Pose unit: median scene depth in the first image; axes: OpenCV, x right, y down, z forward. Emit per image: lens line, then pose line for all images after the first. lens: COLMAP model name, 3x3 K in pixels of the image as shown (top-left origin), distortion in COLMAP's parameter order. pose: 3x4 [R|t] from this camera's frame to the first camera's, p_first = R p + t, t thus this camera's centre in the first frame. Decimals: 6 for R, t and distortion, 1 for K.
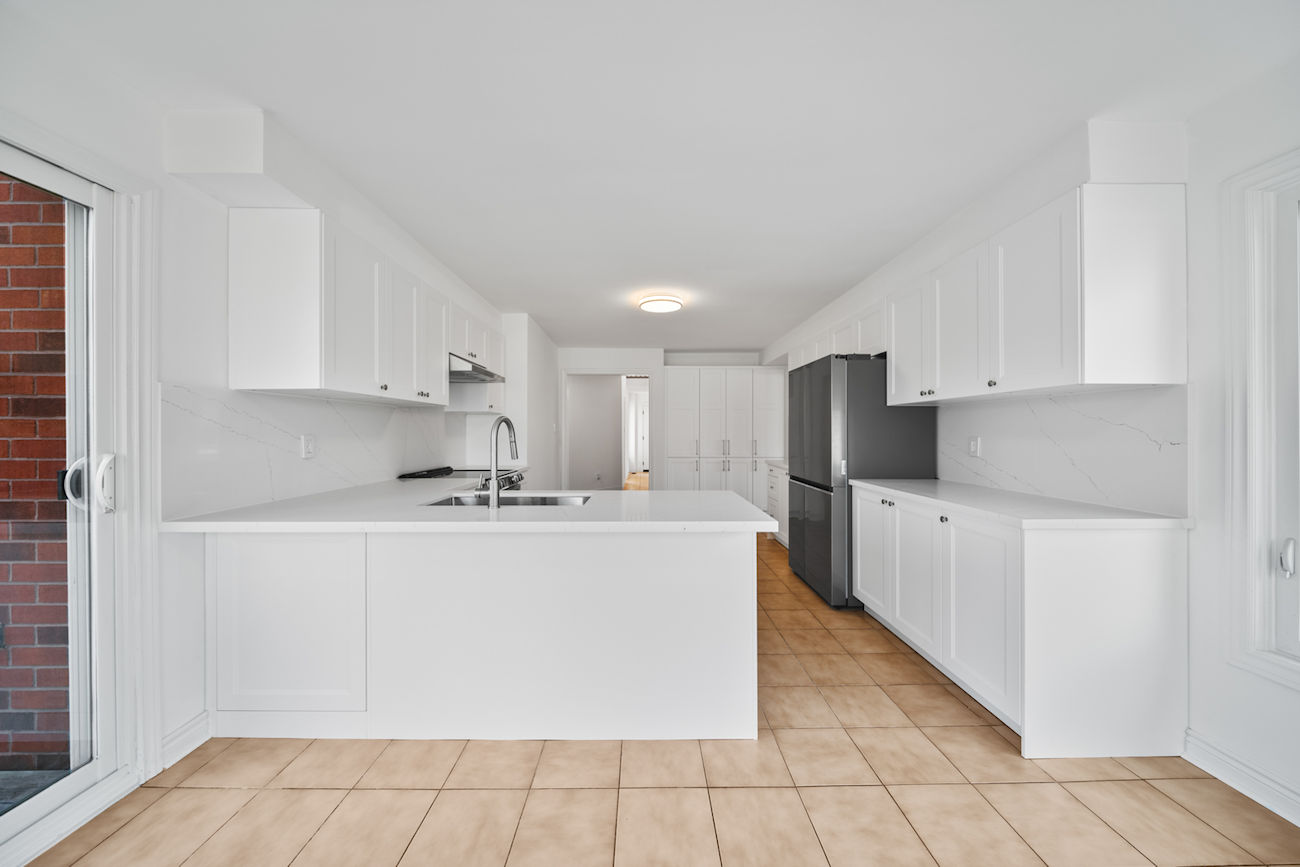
lens RADIAL K [[441.5, 0, 646.1], [0, 441.5, 434.5], [0, 0, 1]] dist [-0.005875, -0.000021]
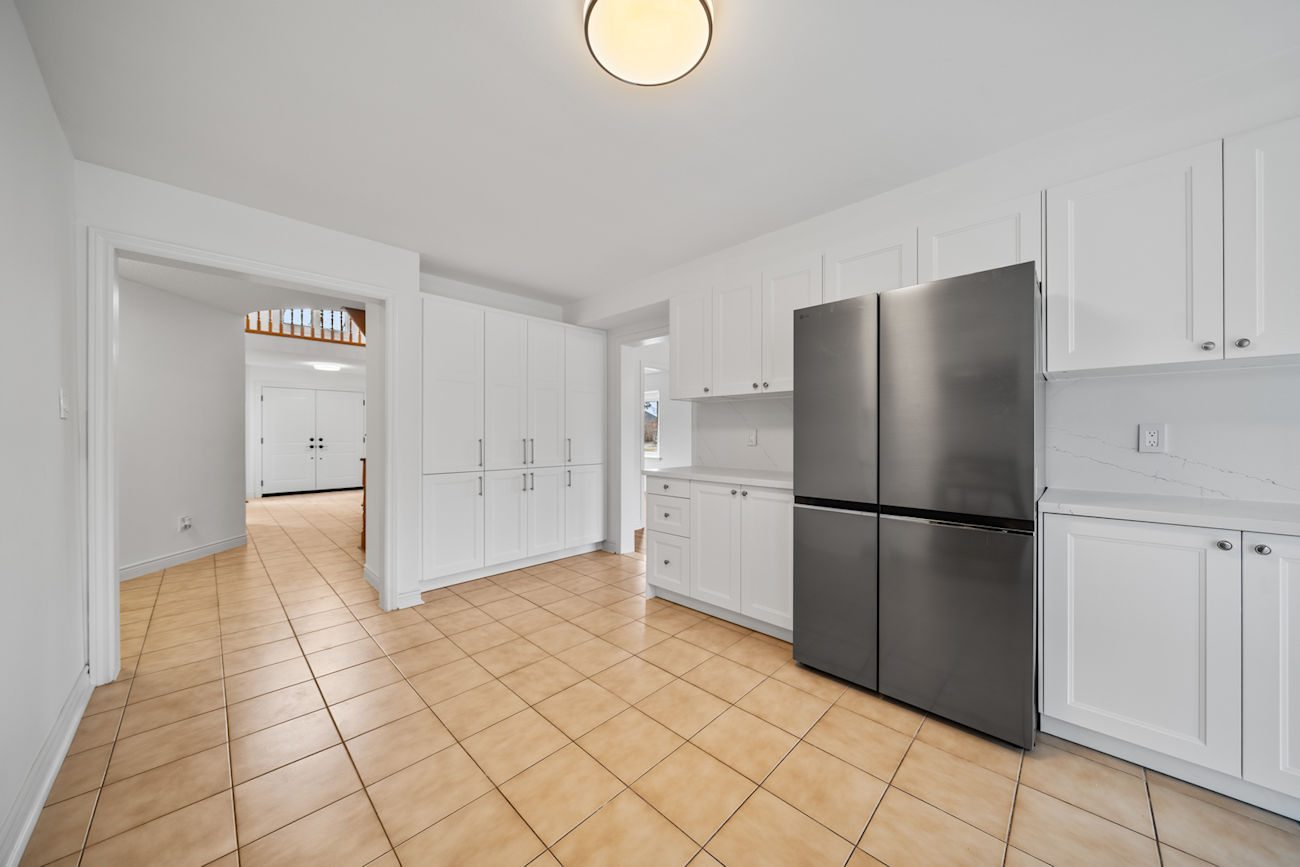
lens RADIAL K [[441.5, 0, 646.1], [0, 441.5, 434.5], [0, 0, 1]] dist [-0.005875, -0.000021]
pose [[0.705559, 0.011894, 0.708552, -0.201414], [-0.002914, 0.999899, -0.013883, 0.022640], [-0.708646, 0.007730, 0.705522, 0.735350]]
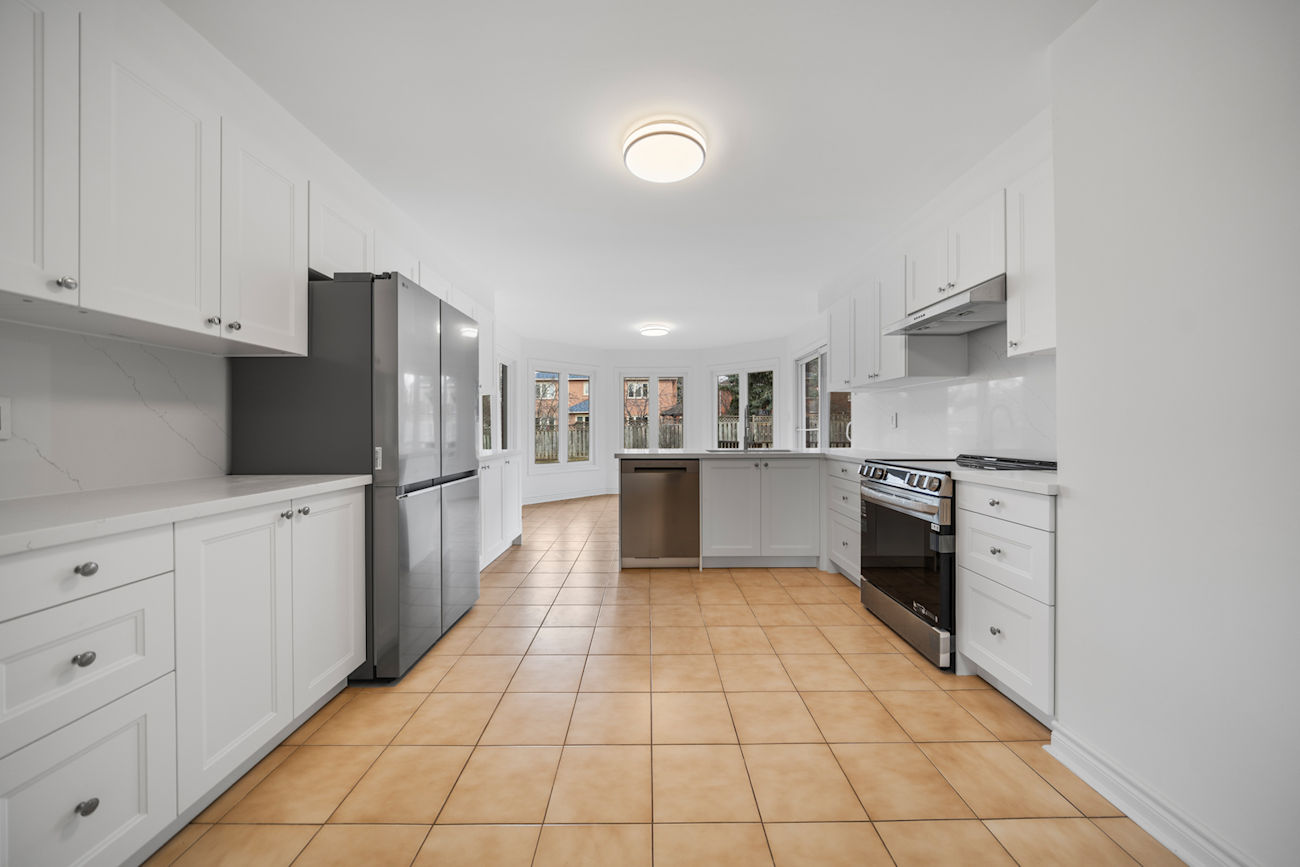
lens RADIAL K [[441.5, 0, 646.1], [0, 441.5, 434.5], [0, 0, 1]] dist [-0.005875, -0.000021]
pose [[-0.999882, 0.014300, 0.005546, 0.049630], [0.014406, 0.999704, 0.019586, 0.028297], [-0.005264, 0.019663, -0.999793, 1.465122]]
